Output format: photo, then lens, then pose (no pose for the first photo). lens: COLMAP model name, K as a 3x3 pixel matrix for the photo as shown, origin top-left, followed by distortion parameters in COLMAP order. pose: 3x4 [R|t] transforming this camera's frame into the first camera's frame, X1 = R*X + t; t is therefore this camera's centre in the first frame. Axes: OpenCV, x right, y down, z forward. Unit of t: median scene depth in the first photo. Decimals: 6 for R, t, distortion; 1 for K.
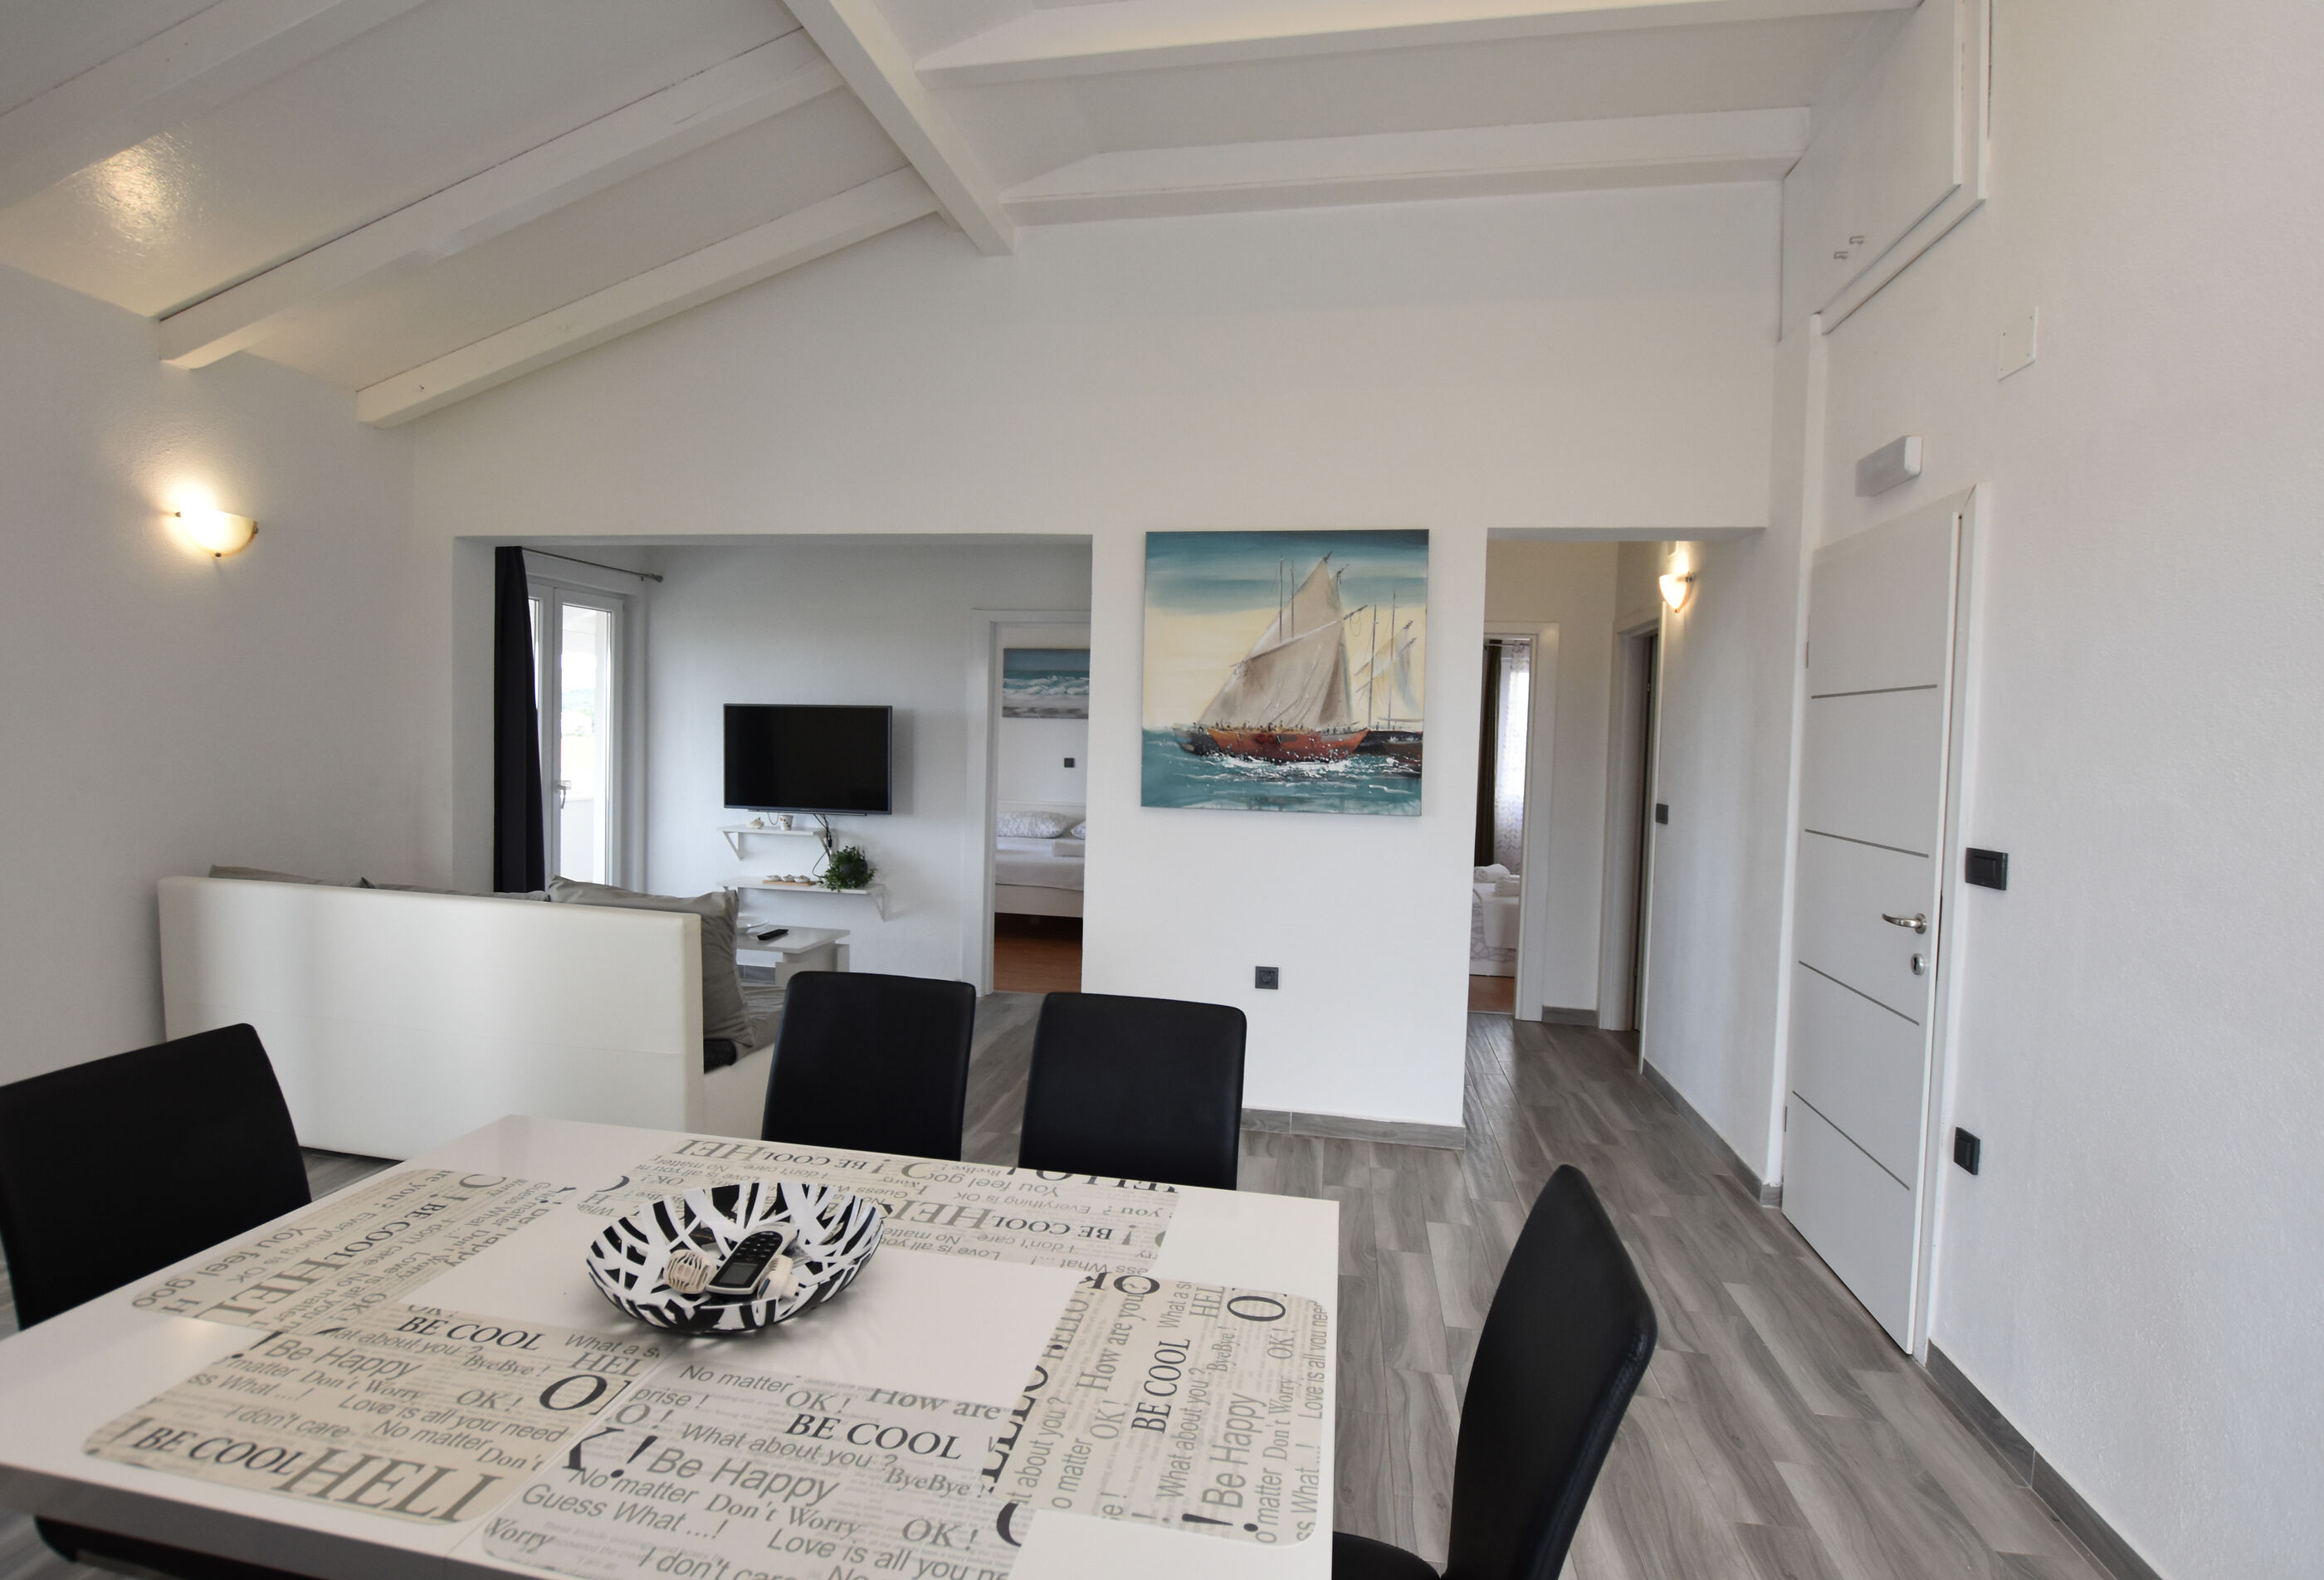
lens RADIAL K [[1121.9, 0, 1116.4], [0, 1121.9, 775.4], [0, 0, 1]] dist [-0.033674, 0.000829]
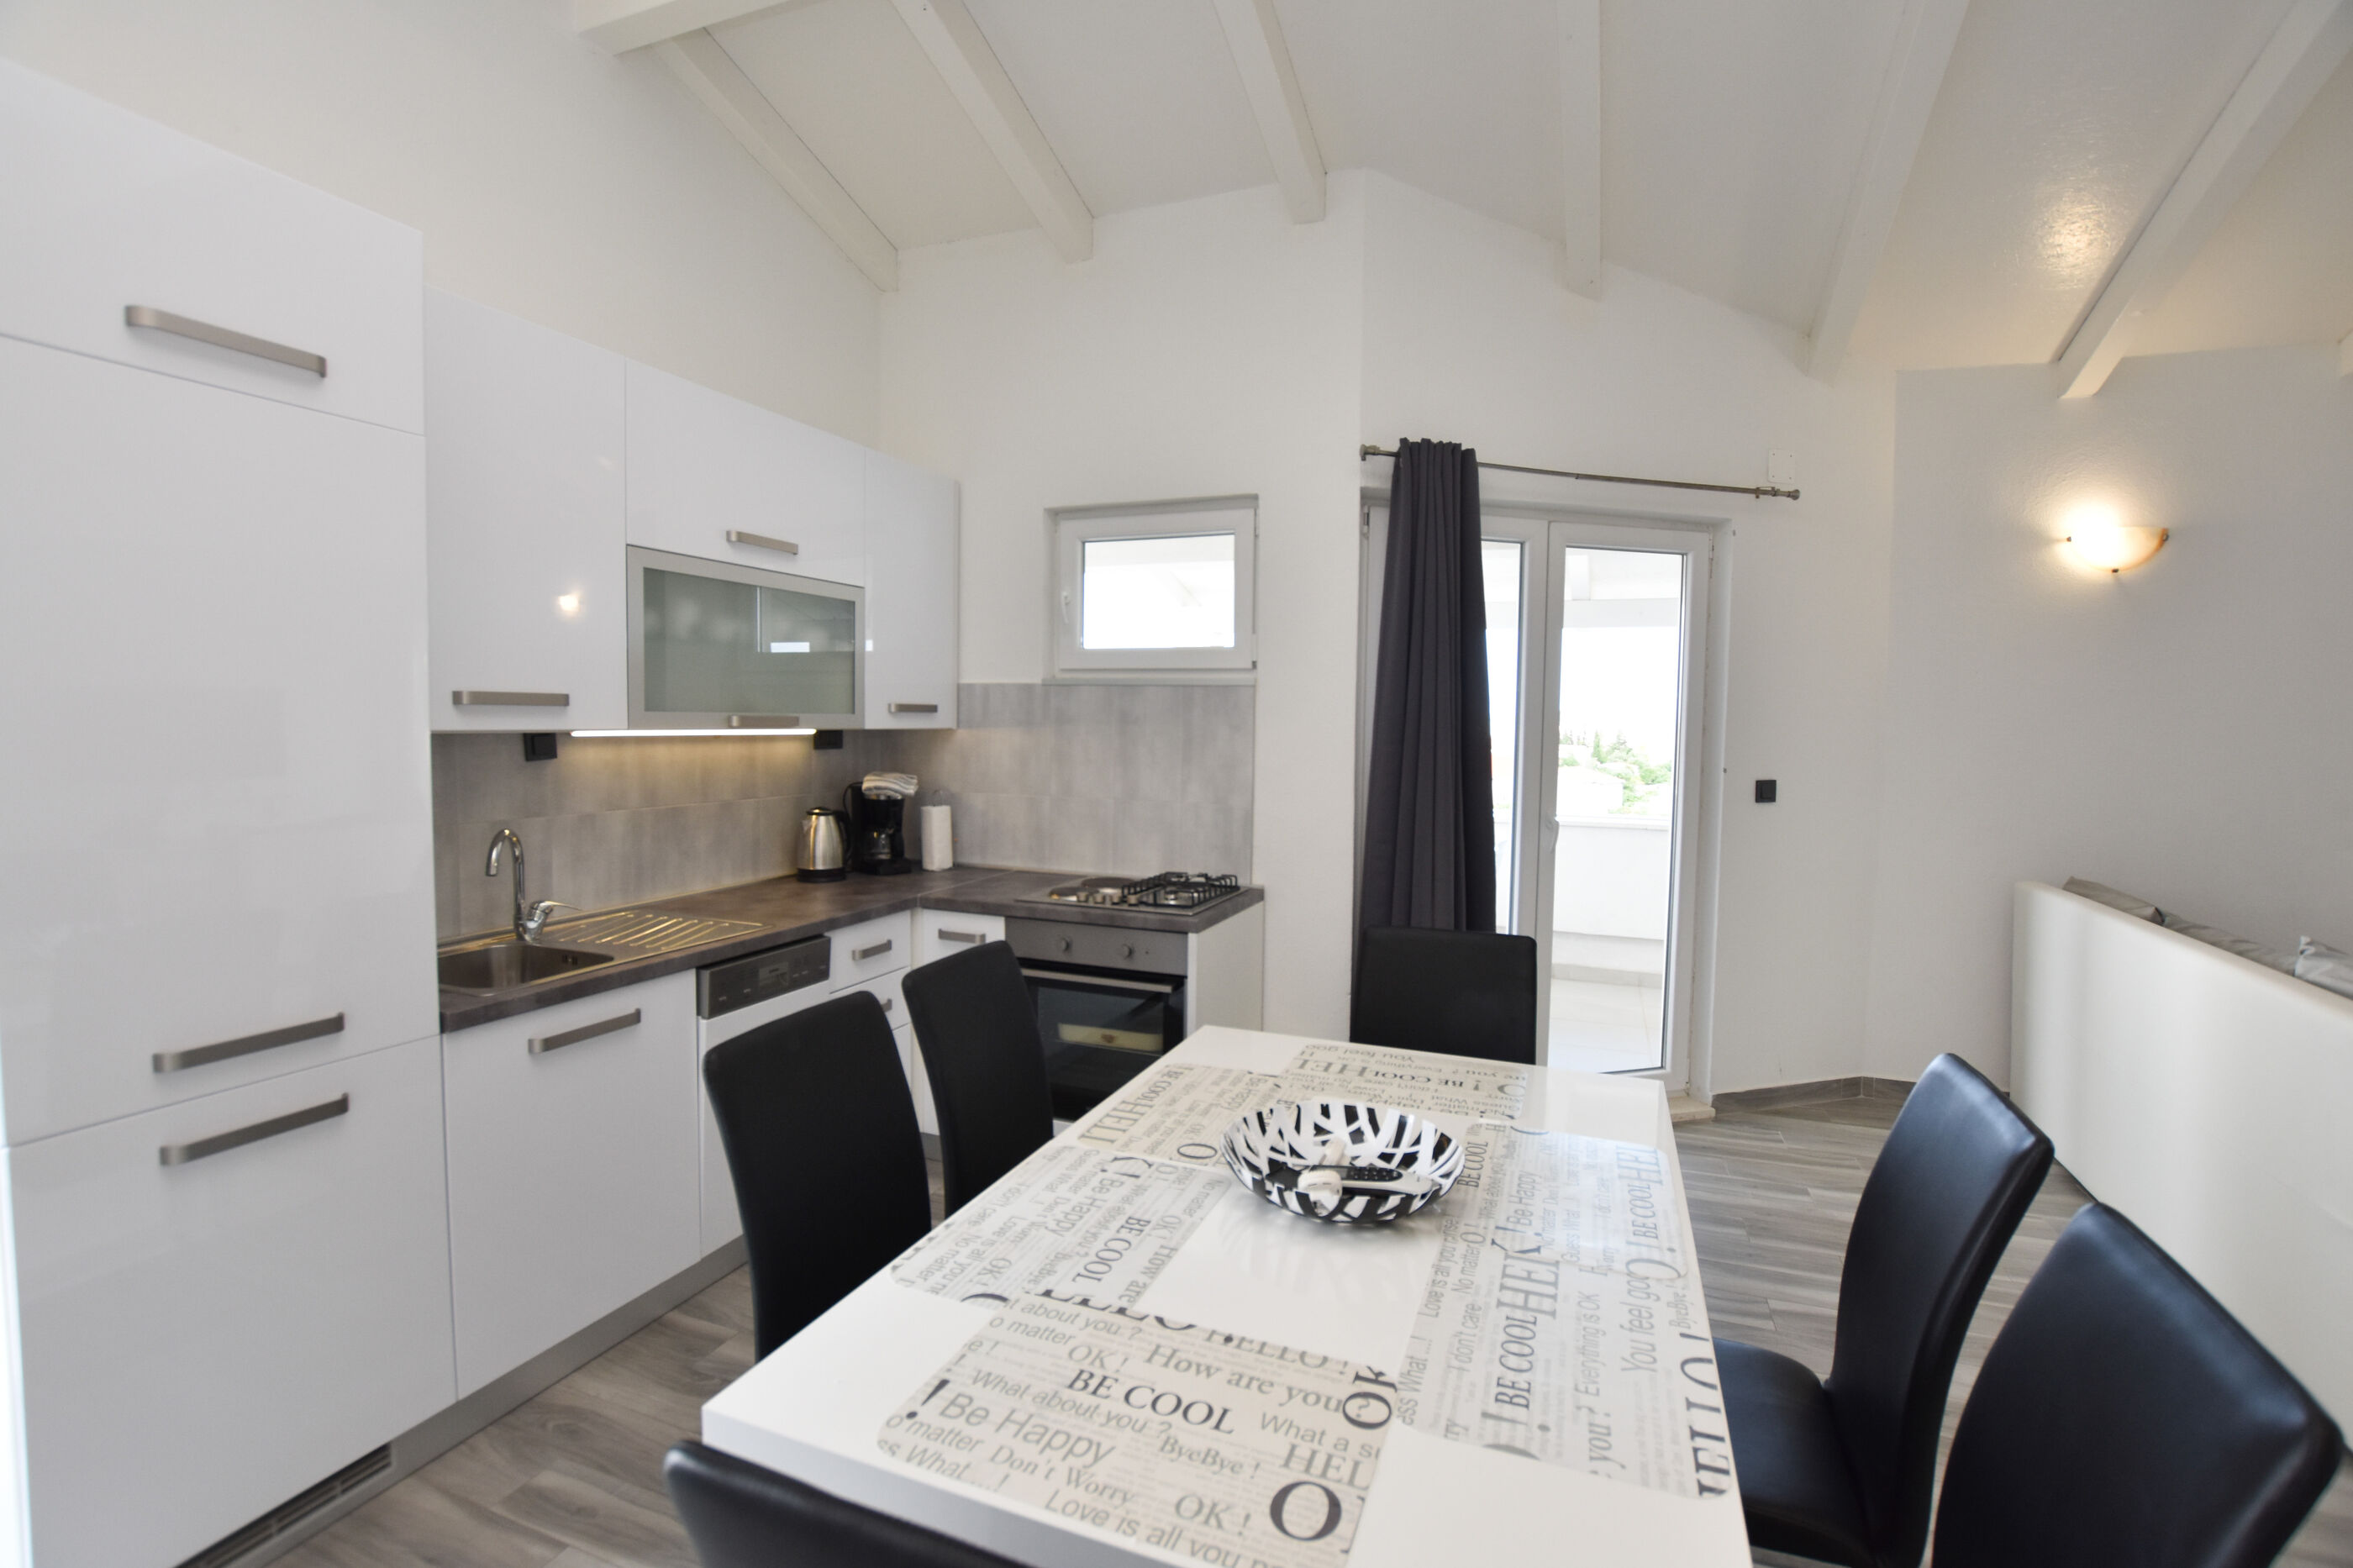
lens RADIAL K [[1063.9, 0, 1204.4], [0, 1063.9, 796.2], [0, 0, 1]] dist [-0.027532, 0.003650]
pose [[-0.163754, 0.045704, -0.985442, 0.282036], [-0.054107, 0.997007, 0.055231, -0.003587], [0.985016, 0.062363, -0.160791, 0.368272]]
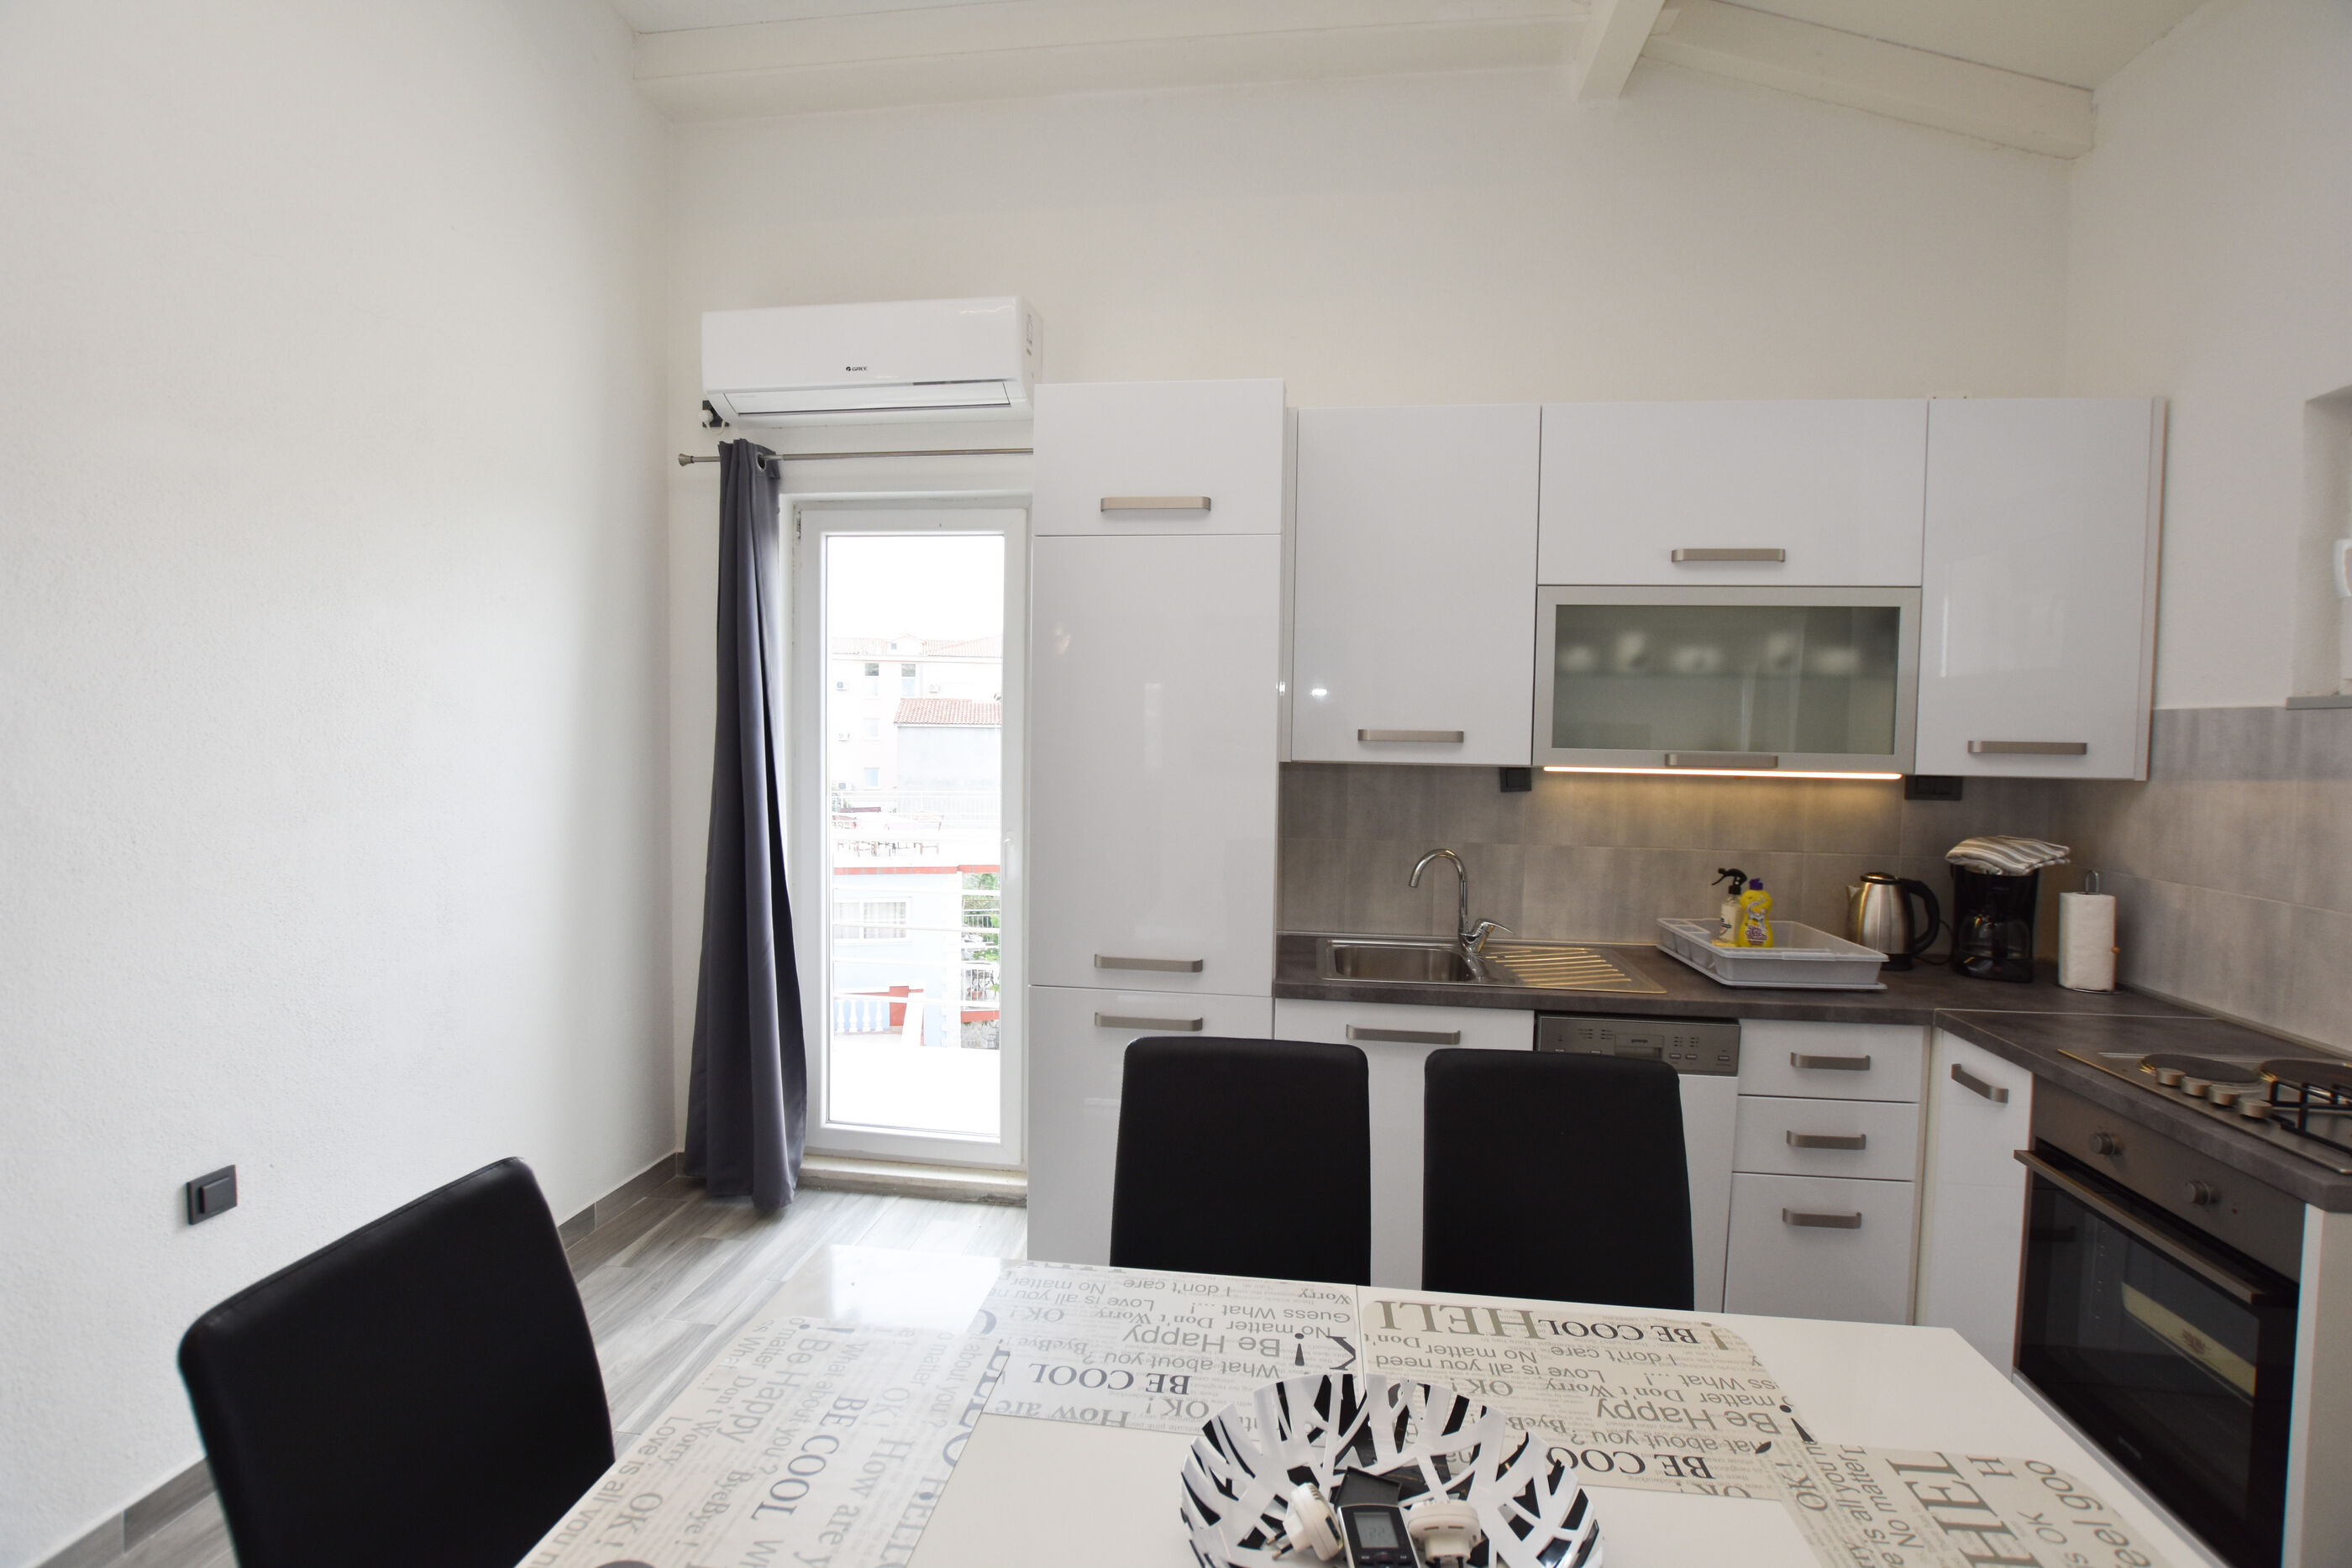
lens RADIAL K [[1063.4, 0, 1161.2], [0, 1063.4, 782.8], [0, 0, 1]] dist [-0.027532, 0.003650]
pose [[-0.997180, -0.037901, -0.064771, -0.051847], [-0.043208, 0.995645, 0.082604, -0.025122], [0.061358, 0.085170, -0.994475, 0.578877]]
